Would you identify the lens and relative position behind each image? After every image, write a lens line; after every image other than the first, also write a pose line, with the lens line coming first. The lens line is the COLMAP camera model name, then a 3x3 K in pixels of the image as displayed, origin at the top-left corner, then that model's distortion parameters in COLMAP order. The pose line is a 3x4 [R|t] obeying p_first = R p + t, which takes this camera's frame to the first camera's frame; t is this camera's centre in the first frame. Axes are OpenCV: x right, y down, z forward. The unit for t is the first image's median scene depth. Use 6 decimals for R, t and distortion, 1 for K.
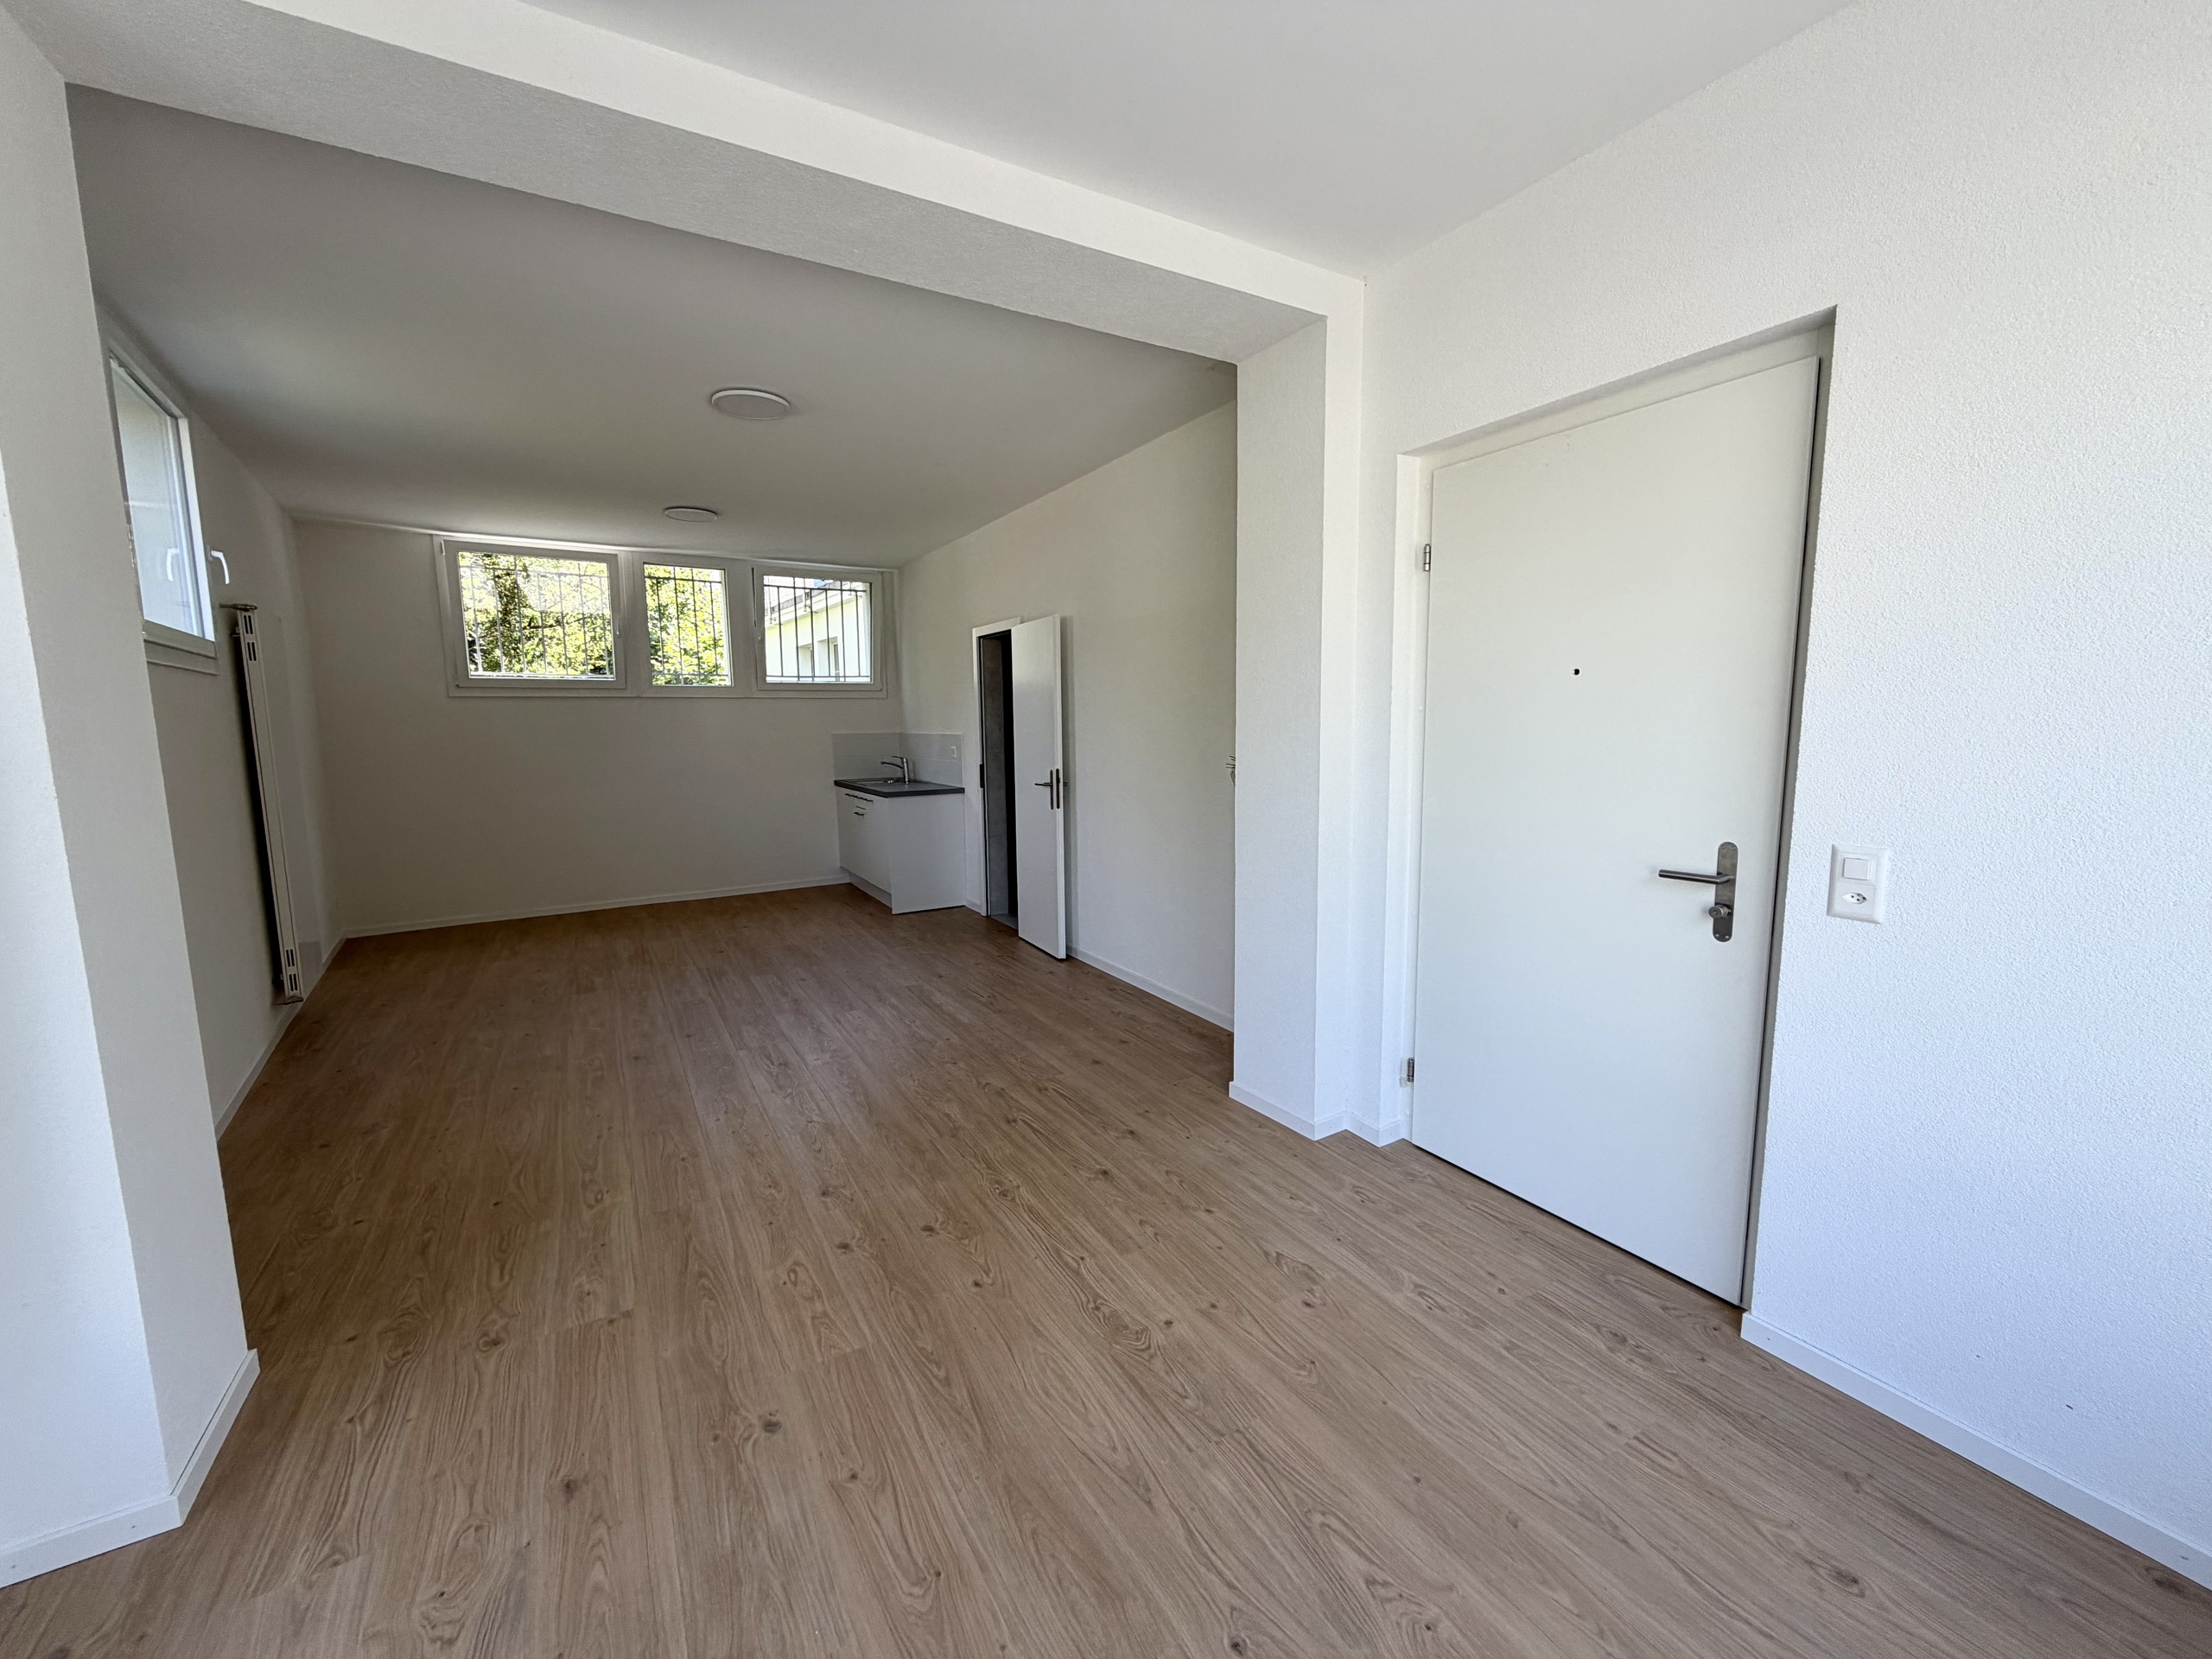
lens RADIAL K [[880.8, 0, 1098.4], [0, 880.8, 828.1], [0, 0, 1]] dist [-0.001291, -0.000263]
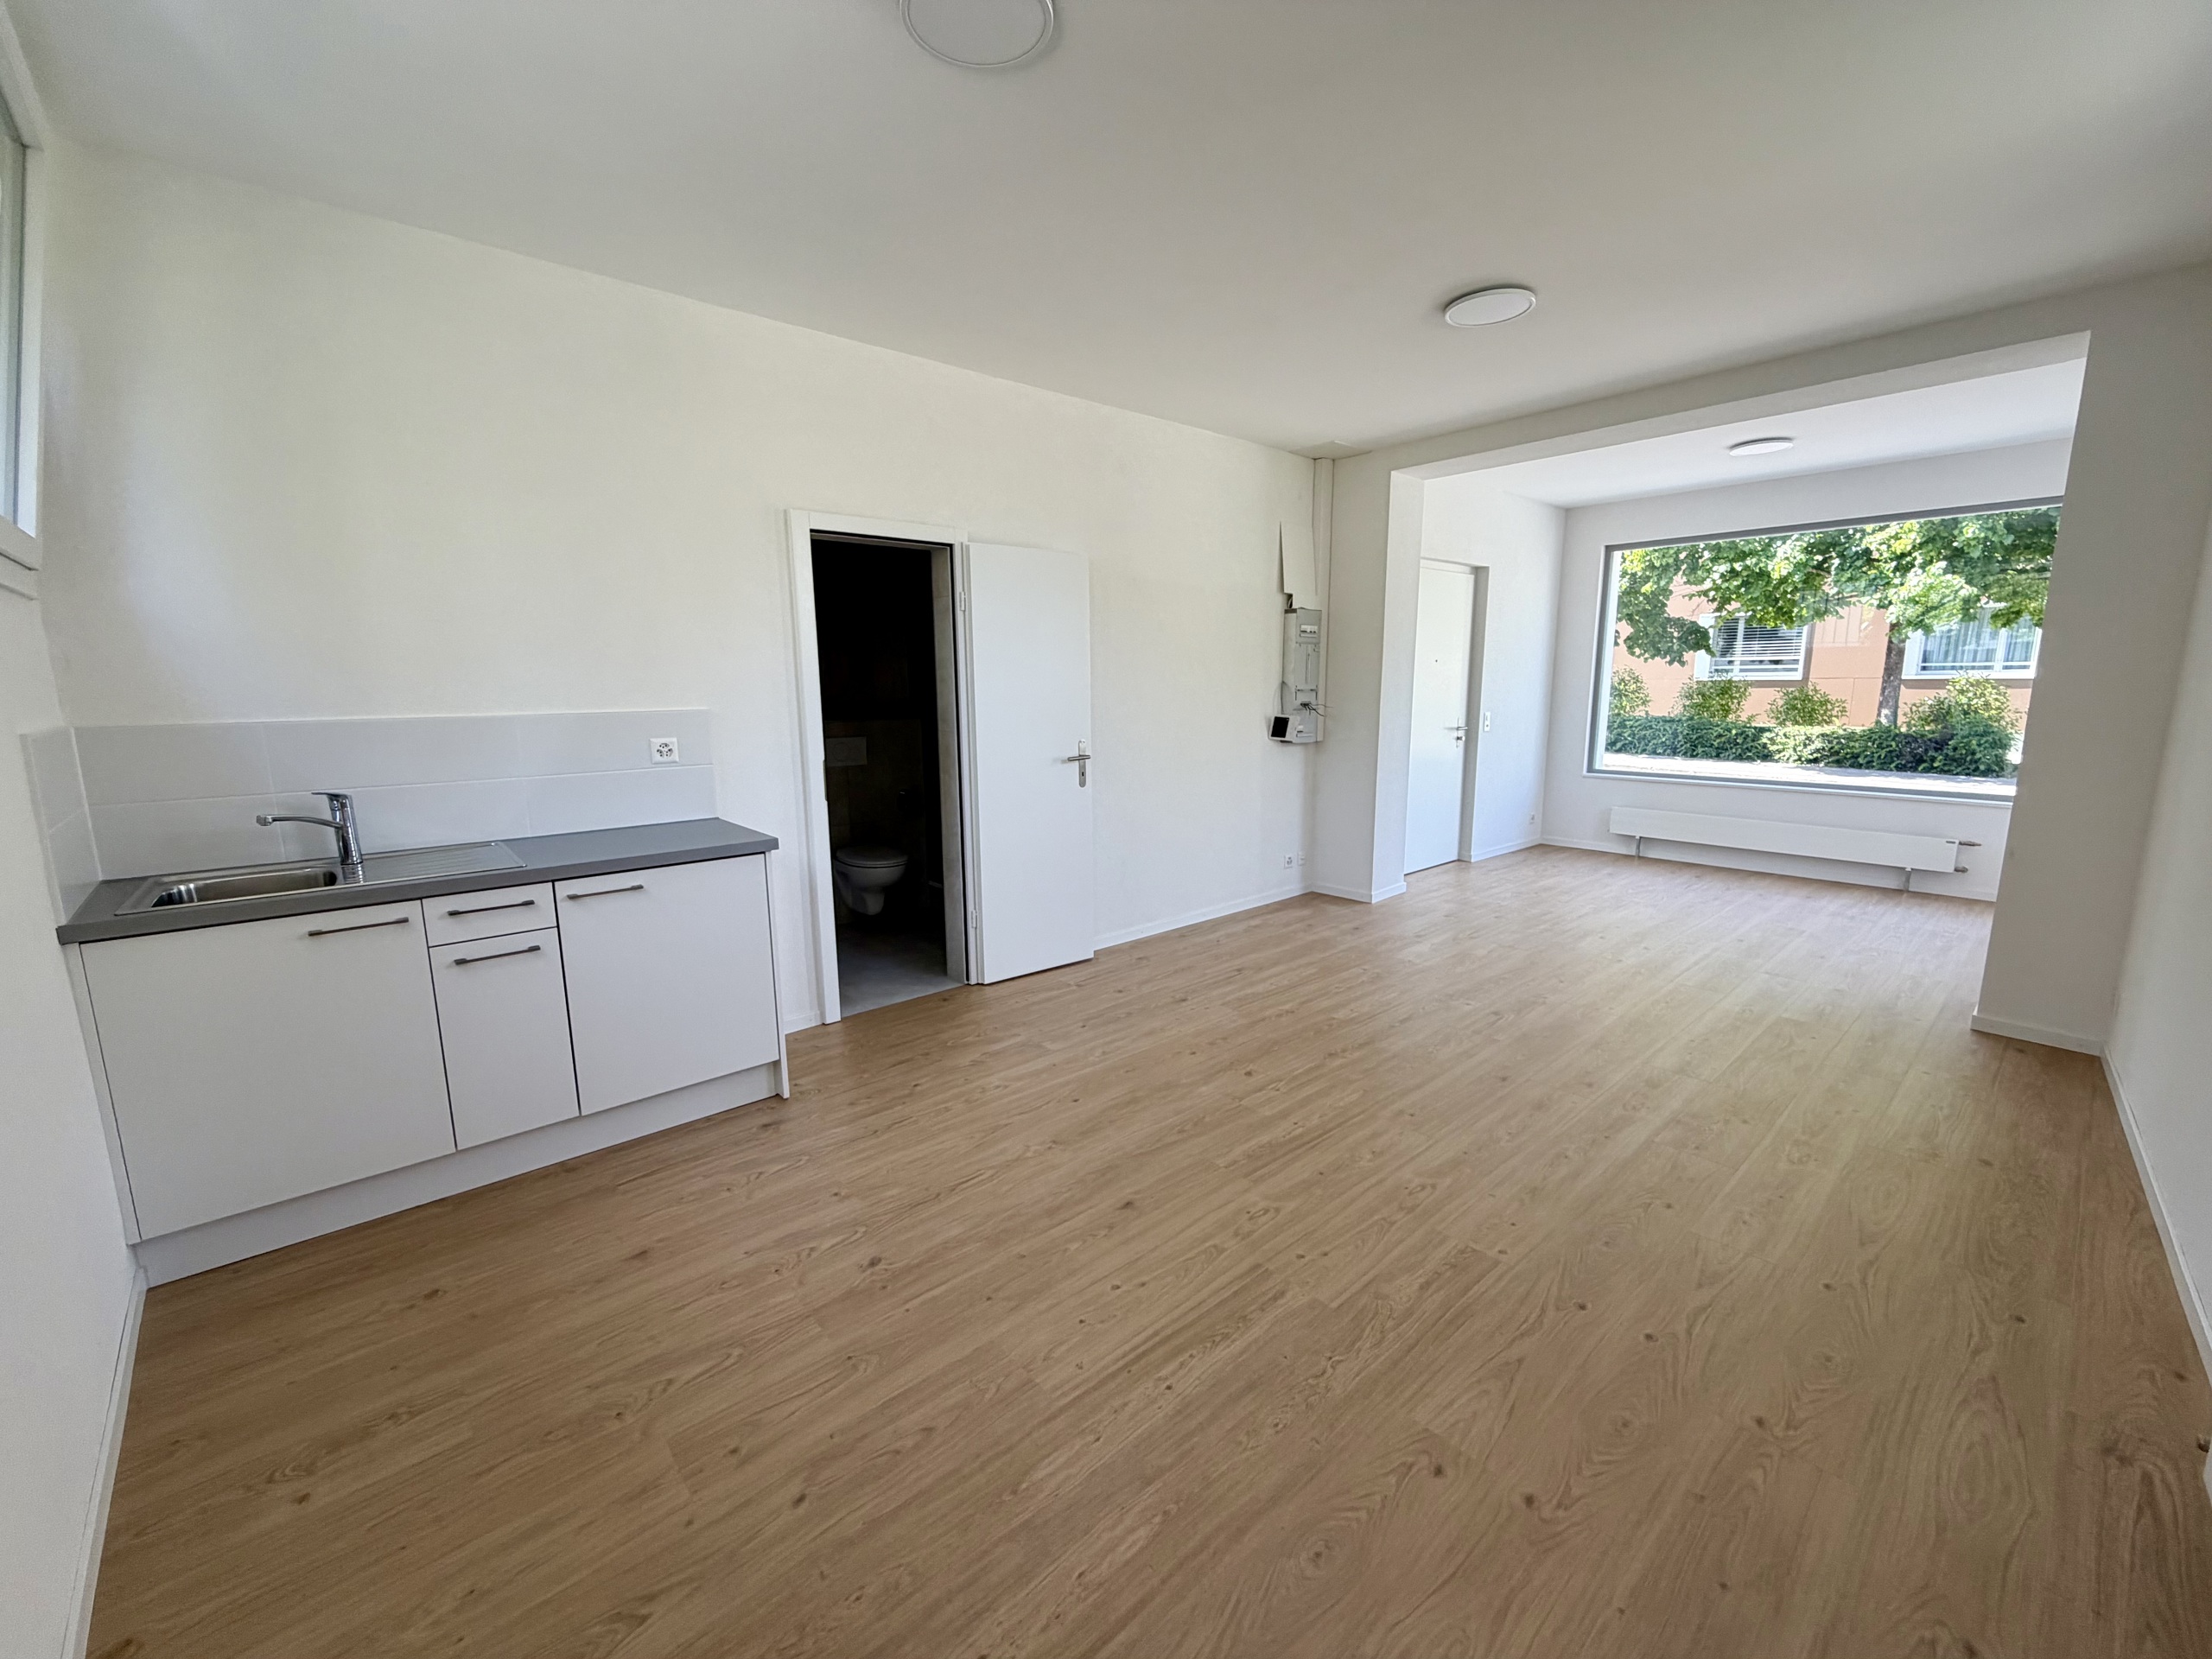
lens RADIAL K [[880.8, 0, 1098.4], [0, 880.8, 828.1], [0, 0, 1]] dist [-0.001291, -0.000263]
pose [[-0.186728, -0.146958, 0.971358, -1.070037], [0.132567, 0.975936, 0.173134, -0.153893], [-0.973426, 0.161099, -0.162753, 1.375627]]
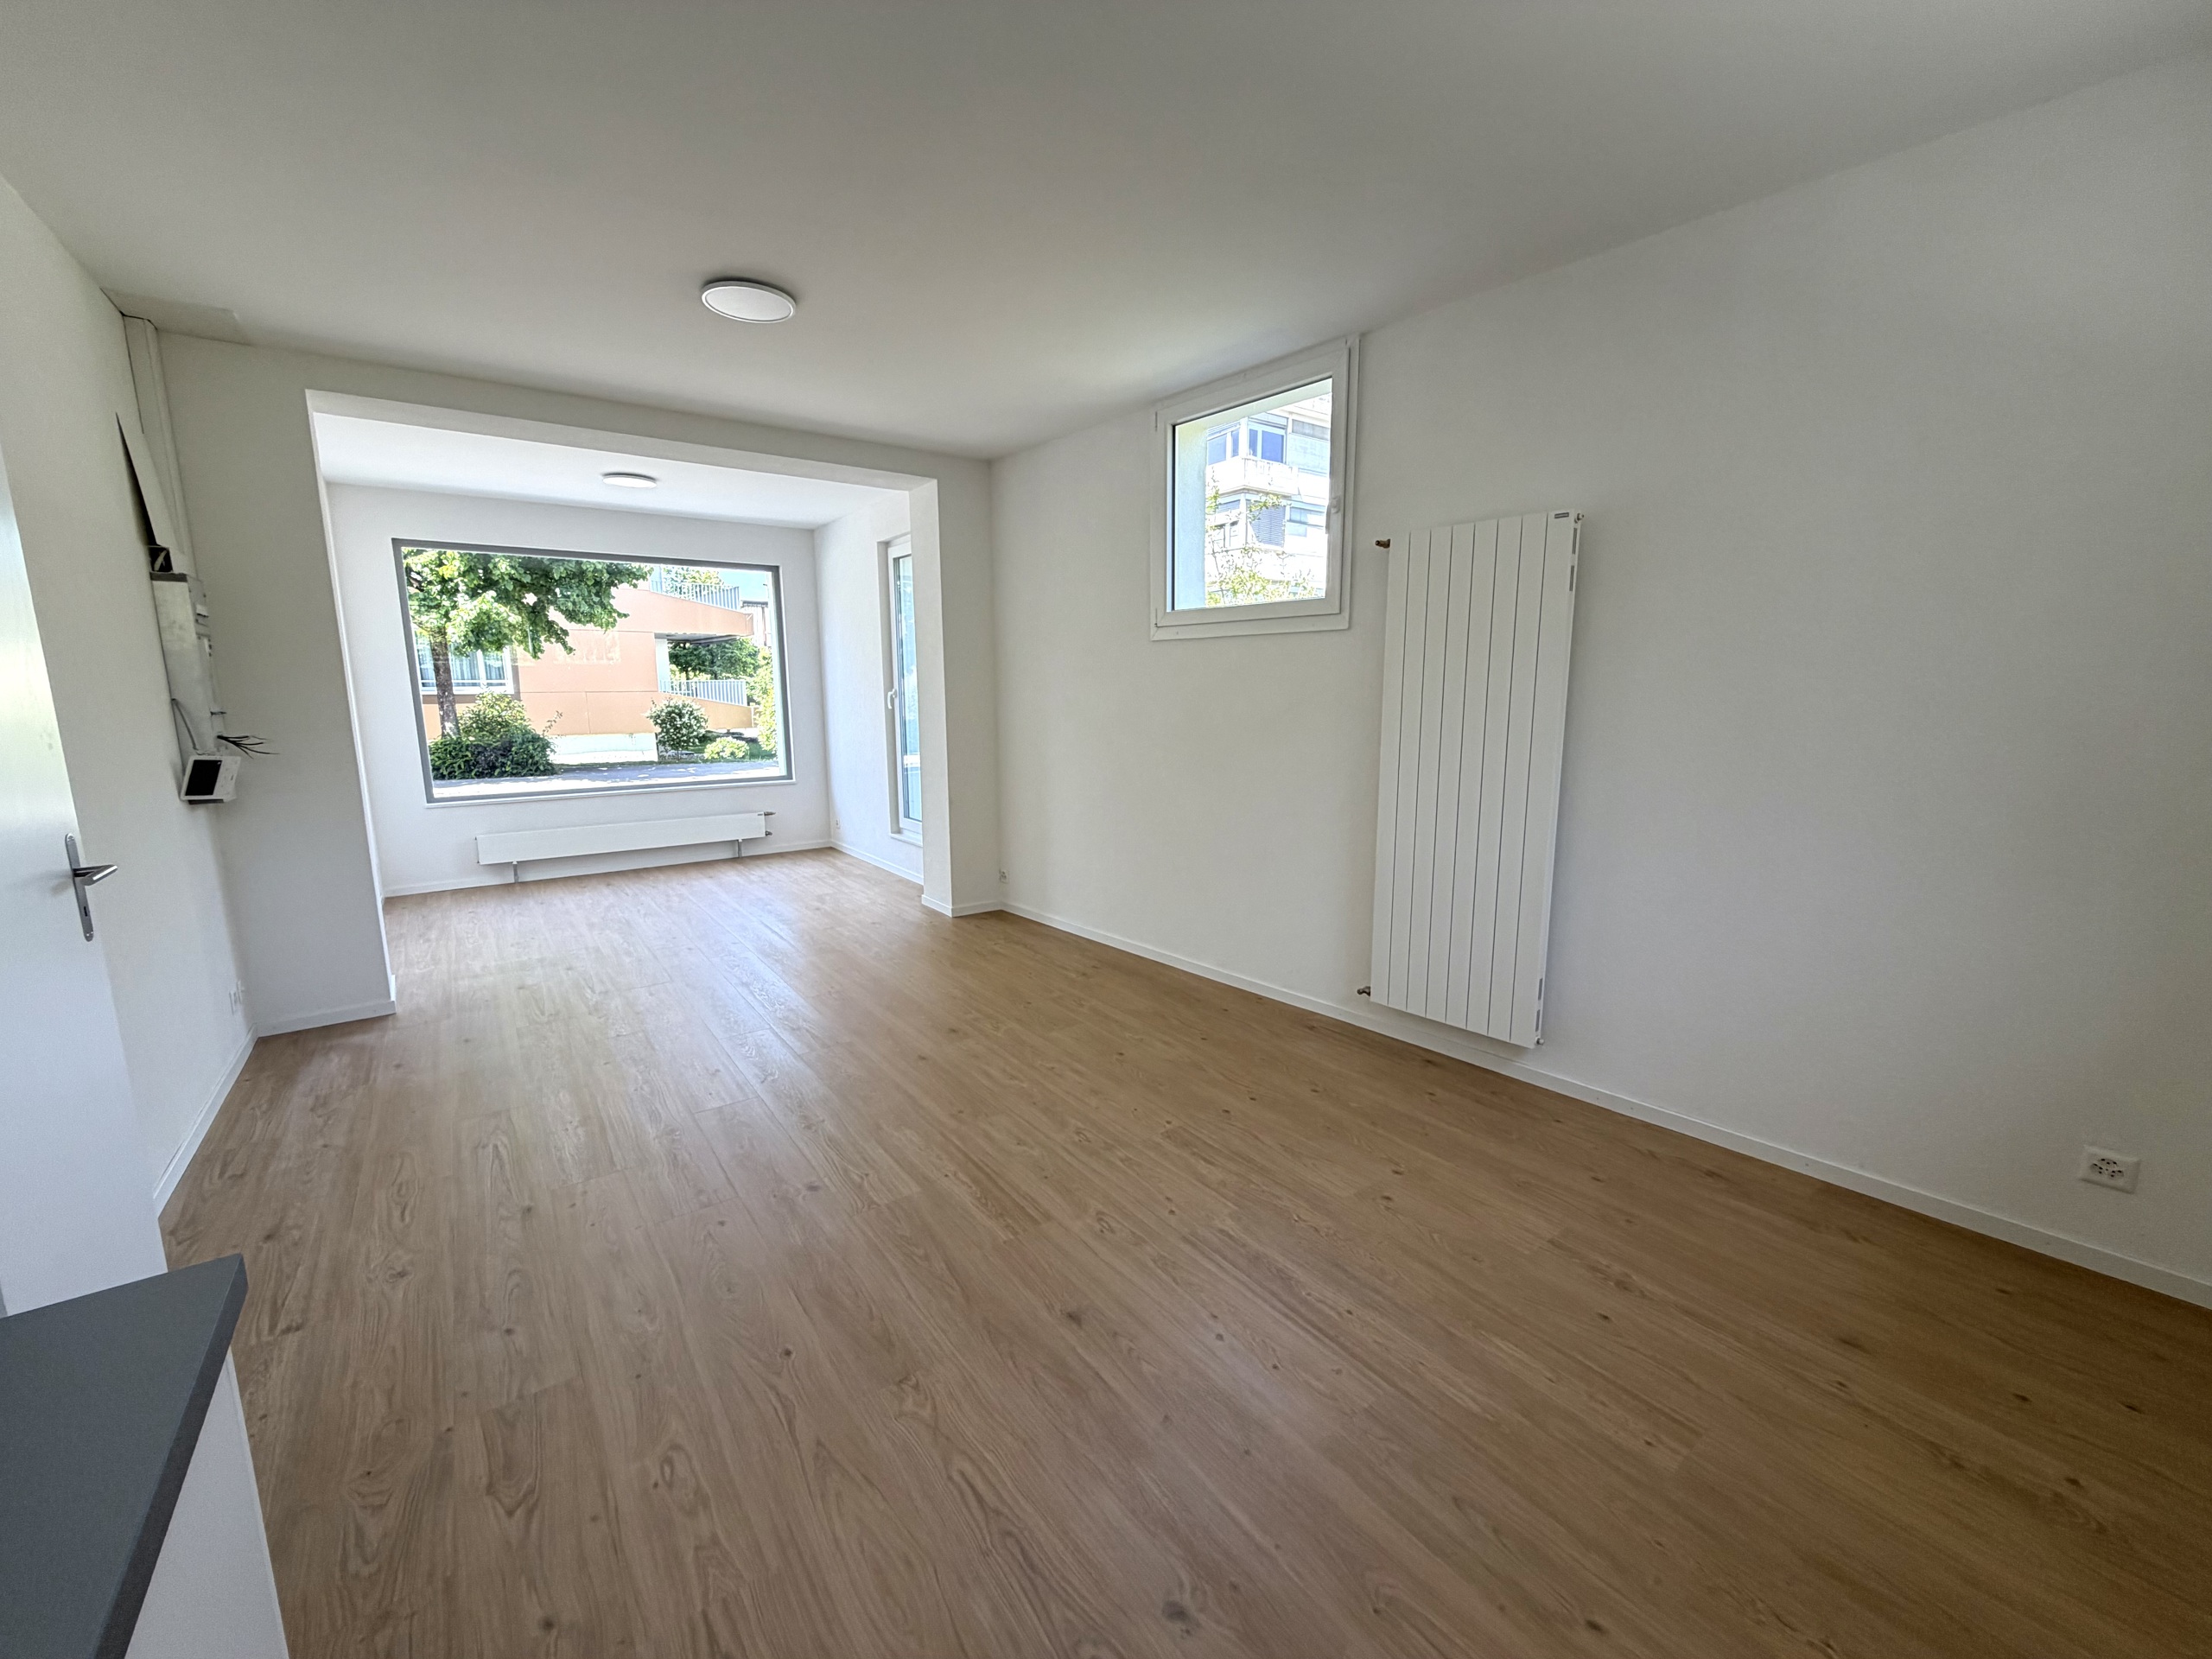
lens RADIAL K [[880.8, 0, 1098.4], [0, 880.8, 828.1], [0, 0, 1]] dist [-0.001291, -0.000263]
pose [[-0.994537, 0.036049, -0.097965, -0.533779], [0.006989, 0.959367, 0.282076, -0.203656], [0.104153, 0.279850, -0.954377, 1.685530]]
